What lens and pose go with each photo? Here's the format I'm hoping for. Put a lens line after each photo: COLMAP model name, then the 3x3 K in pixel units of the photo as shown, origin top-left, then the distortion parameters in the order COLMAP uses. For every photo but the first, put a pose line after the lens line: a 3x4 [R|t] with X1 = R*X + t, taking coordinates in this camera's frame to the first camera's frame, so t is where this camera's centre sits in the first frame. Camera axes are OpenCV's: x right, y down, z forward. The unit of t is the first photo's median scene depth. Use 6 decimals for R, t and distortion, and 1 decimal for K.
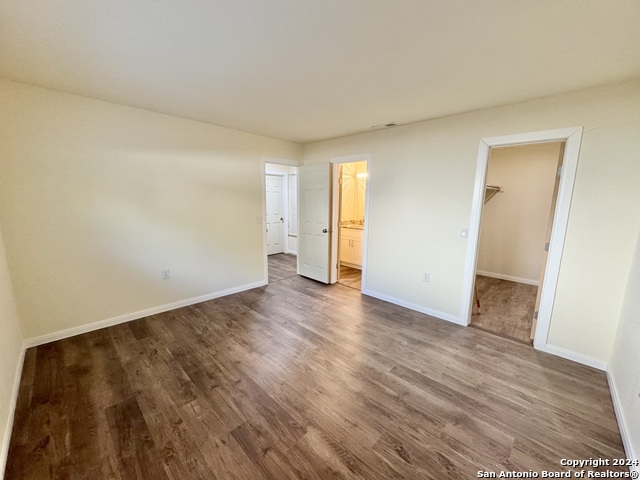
lens RADIAL K [[254.5, 0, 320.4], [0, 254.5, 243.1], [0, 0, 1]] dist [-0.002410, 0.000248]
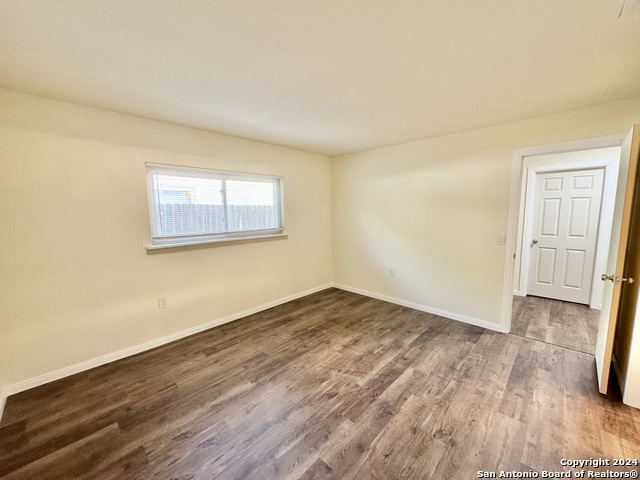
lens RADIAL K [[254.5, 0, 318.8], [0, 254.5, 238.1], [0, 0, 1]] dist [-0.002410, 0.000248]
pose [[-0.001319, 0.093039, -0.995662, 0.835070], [-0.160263, 0.982773, 0.092047, -0.135411], [0.987074, 0.159689, 0.013615, 0.824820]]
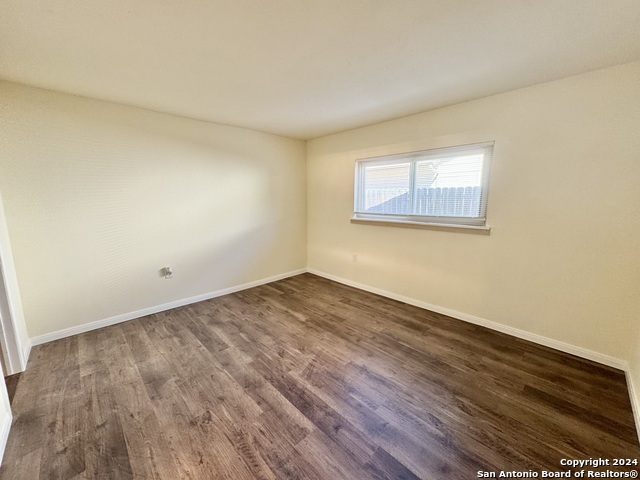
lens RADIAL K [[254.5, 0, 321.8], [0, 254.5, 238.7], [0, 0, 1]] dist [-0.002410, 0.000248]
pose [[-0.999500, -0.019011, 0.025276, -0.142327], [-0.009711, 0.945048, 0.326789, -0.290635], [-0.030099, 0.326380, -0.944759, 1.746515]]
